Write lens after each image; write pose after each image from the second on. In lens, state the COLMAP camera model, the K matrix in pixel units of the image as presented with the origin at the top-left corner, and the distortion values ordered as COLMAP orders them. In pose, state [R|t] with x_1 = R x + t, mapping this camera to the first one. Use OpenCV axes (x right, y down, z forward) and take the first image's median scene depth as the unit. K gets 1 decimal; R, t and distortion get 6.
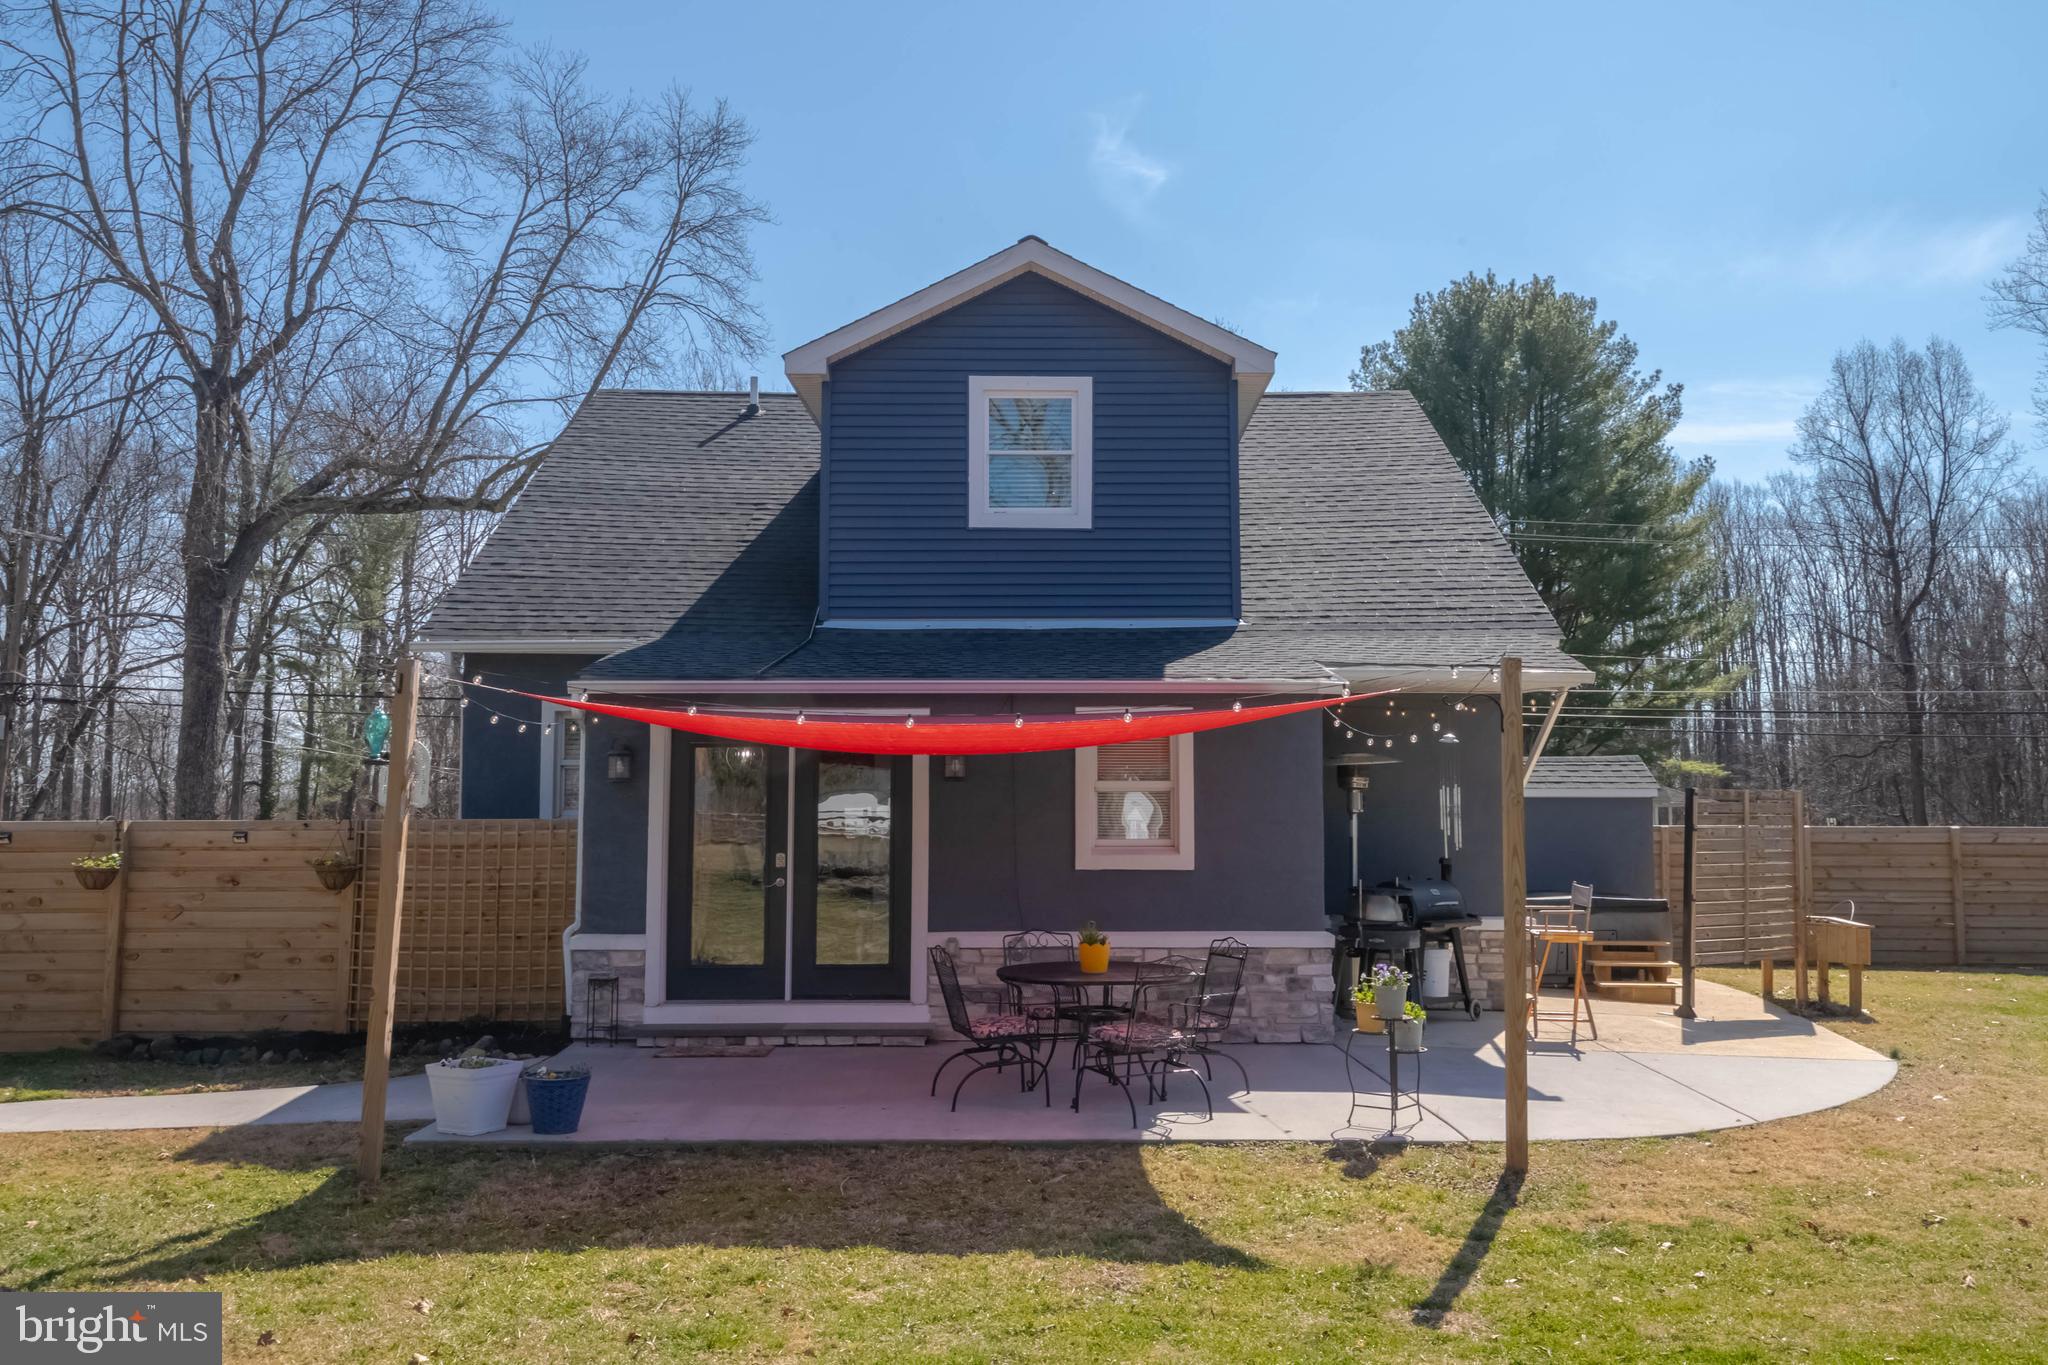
lens RADIAL K [[1736.9, 0, 1021.3], [0, 1736.9, 679.4], [0, 0, 1]] dist [0.034545, 0.000509]
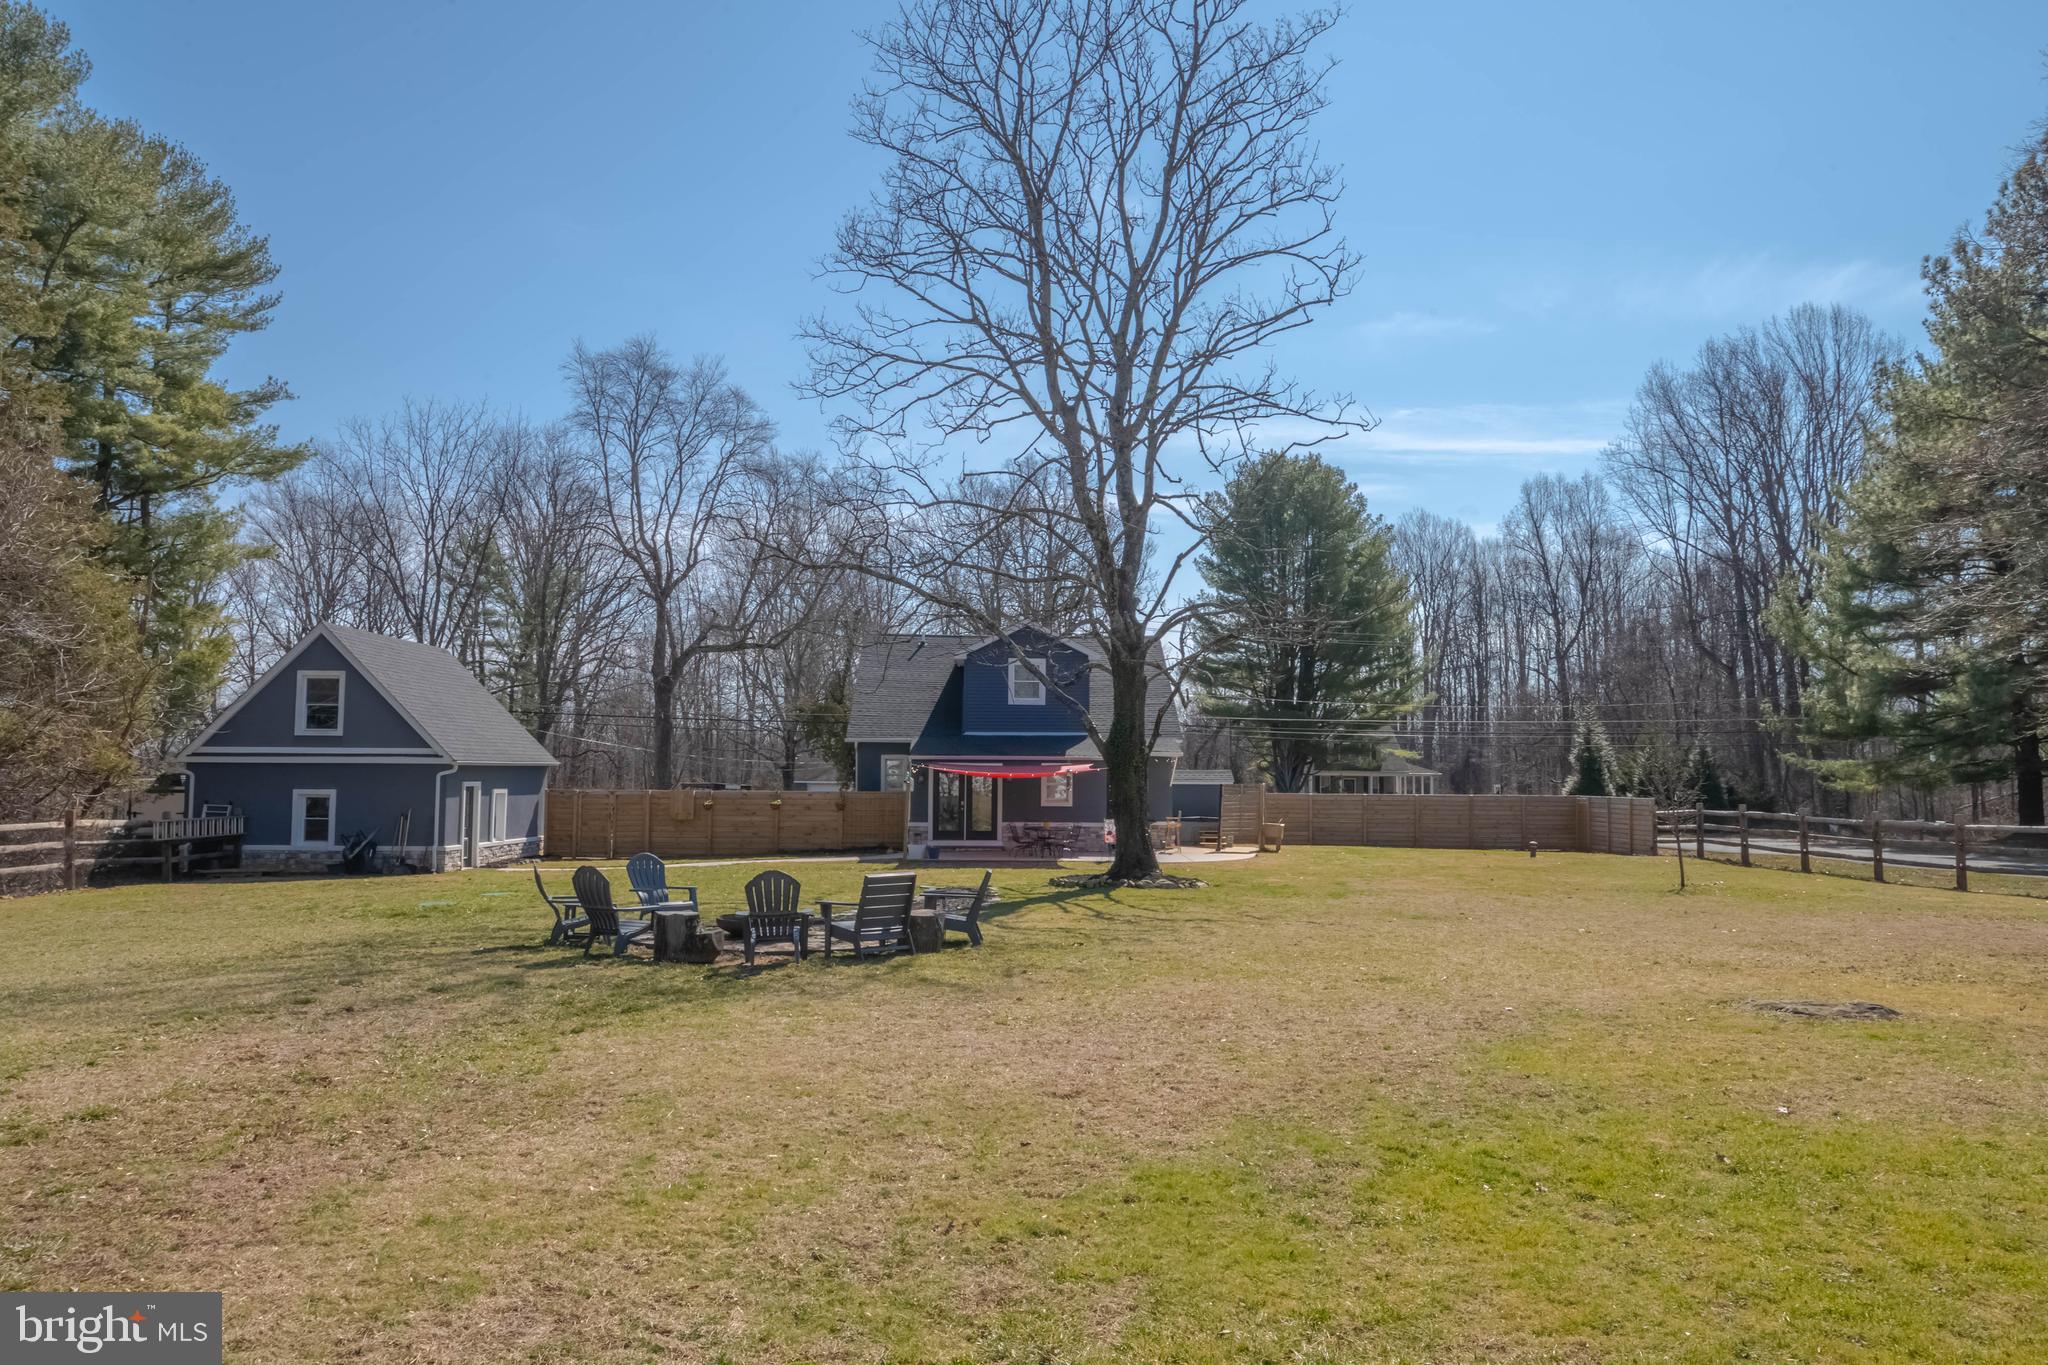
lens RADIAL K [[1584.8, 0, 1028.2], [0, 1584.8, 695.5], [0, 0, 1]] dist [0.002696, 0.002742]
pose [[0.999191, 0.006642, 0.039664, -0.129224], [-0.007800, 0.999546, 0.029103, -0.221740], [-0.039453, -0.029389, 0.998789, -2.336149]]
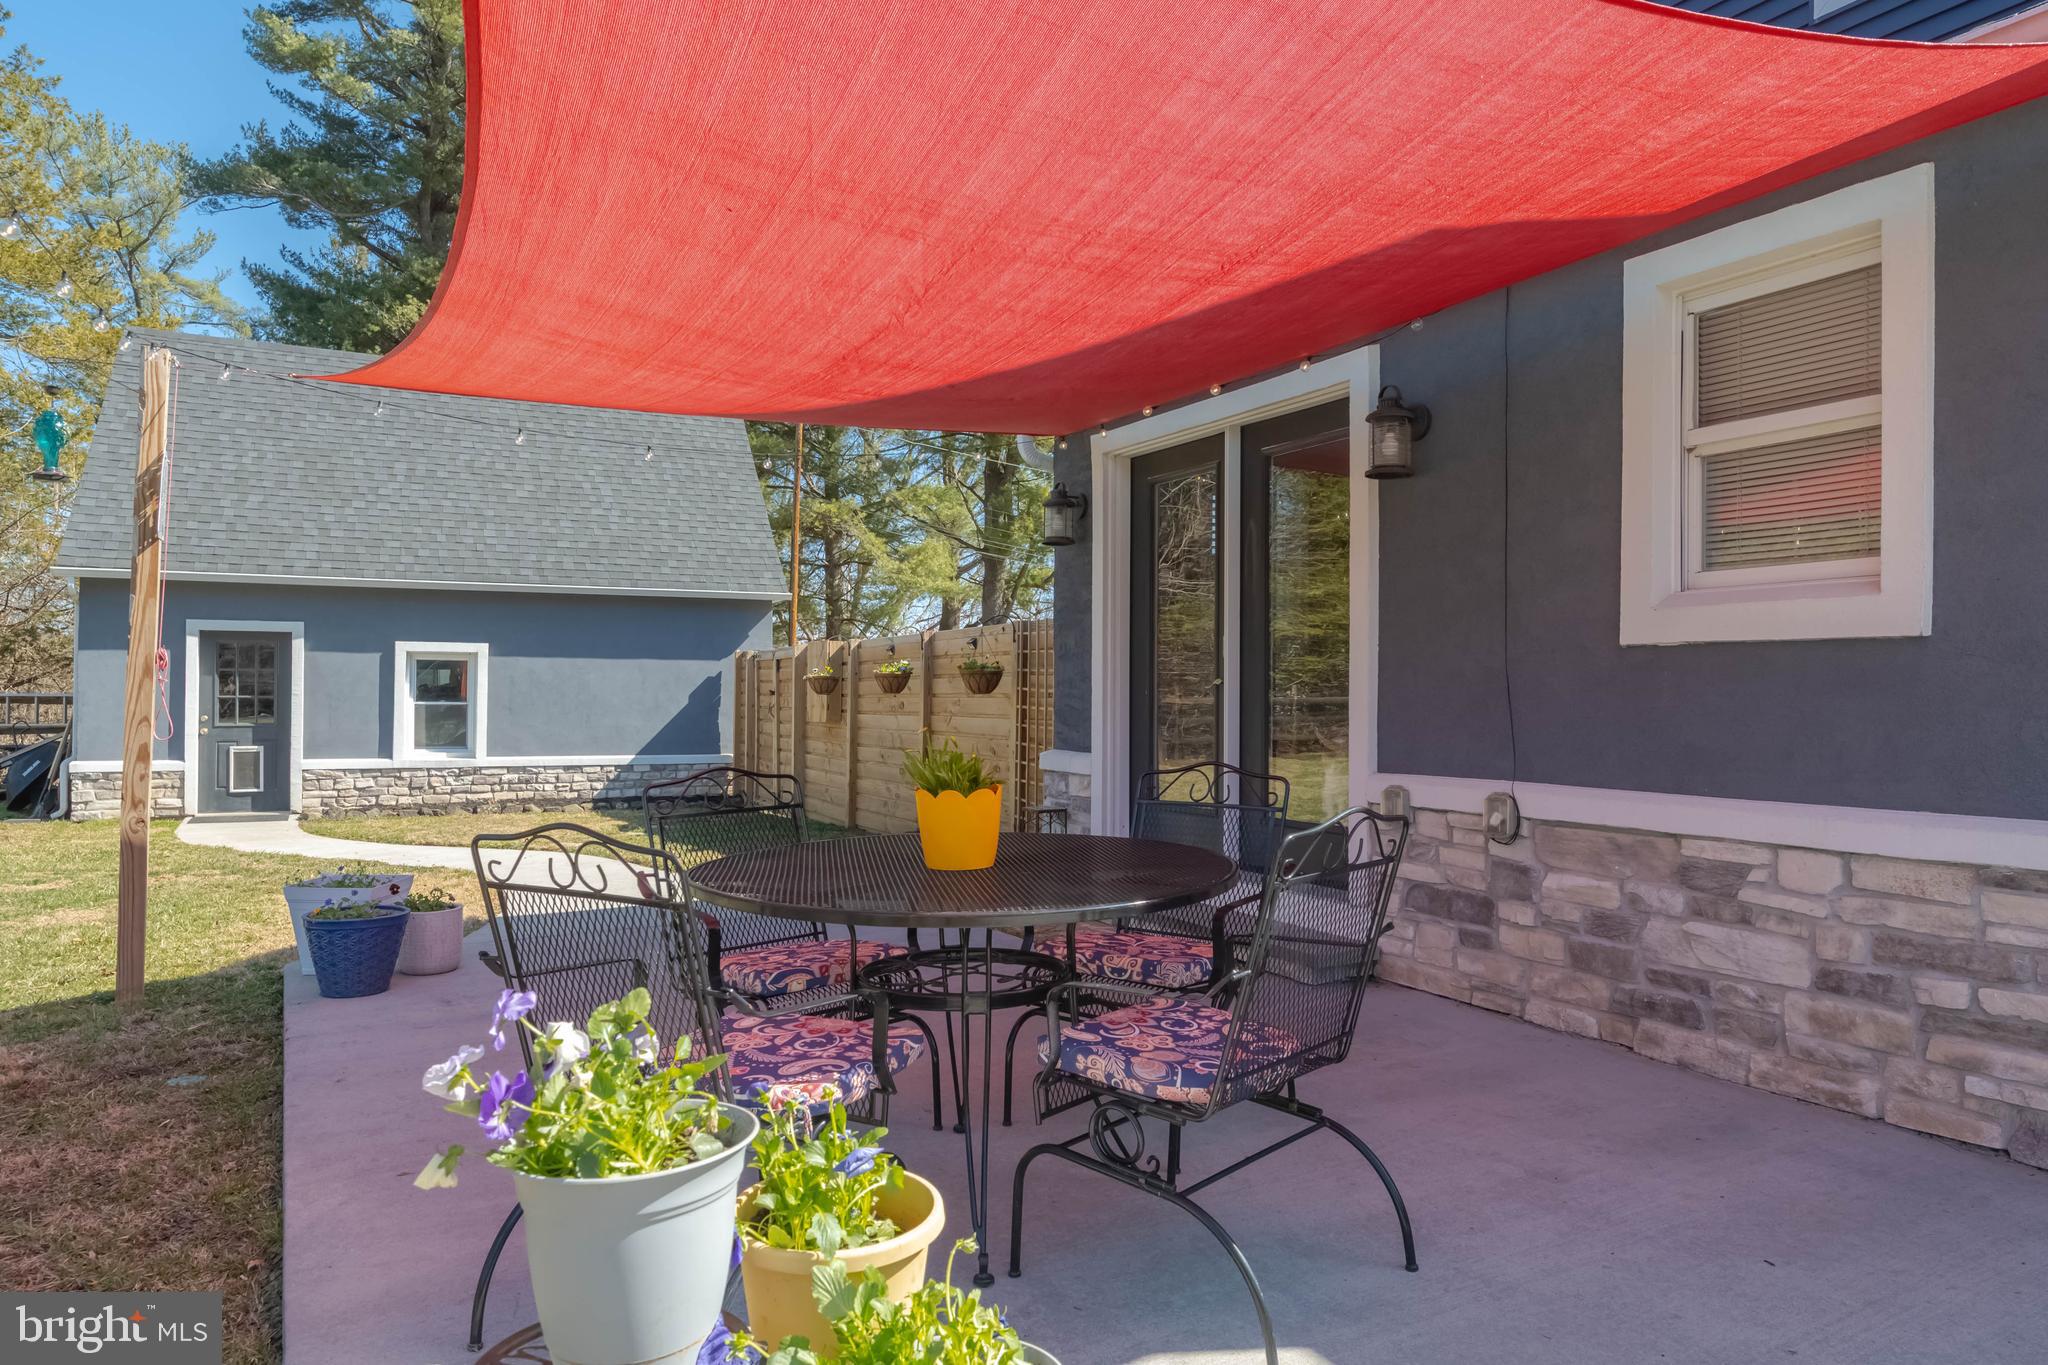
lens RADIAL K [[1354.5, 0, 1027.1], [0, 1354.5, 687.5], [0, 0, 1]] dist [0.008049, 0.001207]
pose [[0.470427, -0.002466, -0.882436, 0.234830], [0.063159, 0.997526, 0.030882, 0.093544], [0.880176, -0.070262, 0.469418, 0.667068]]
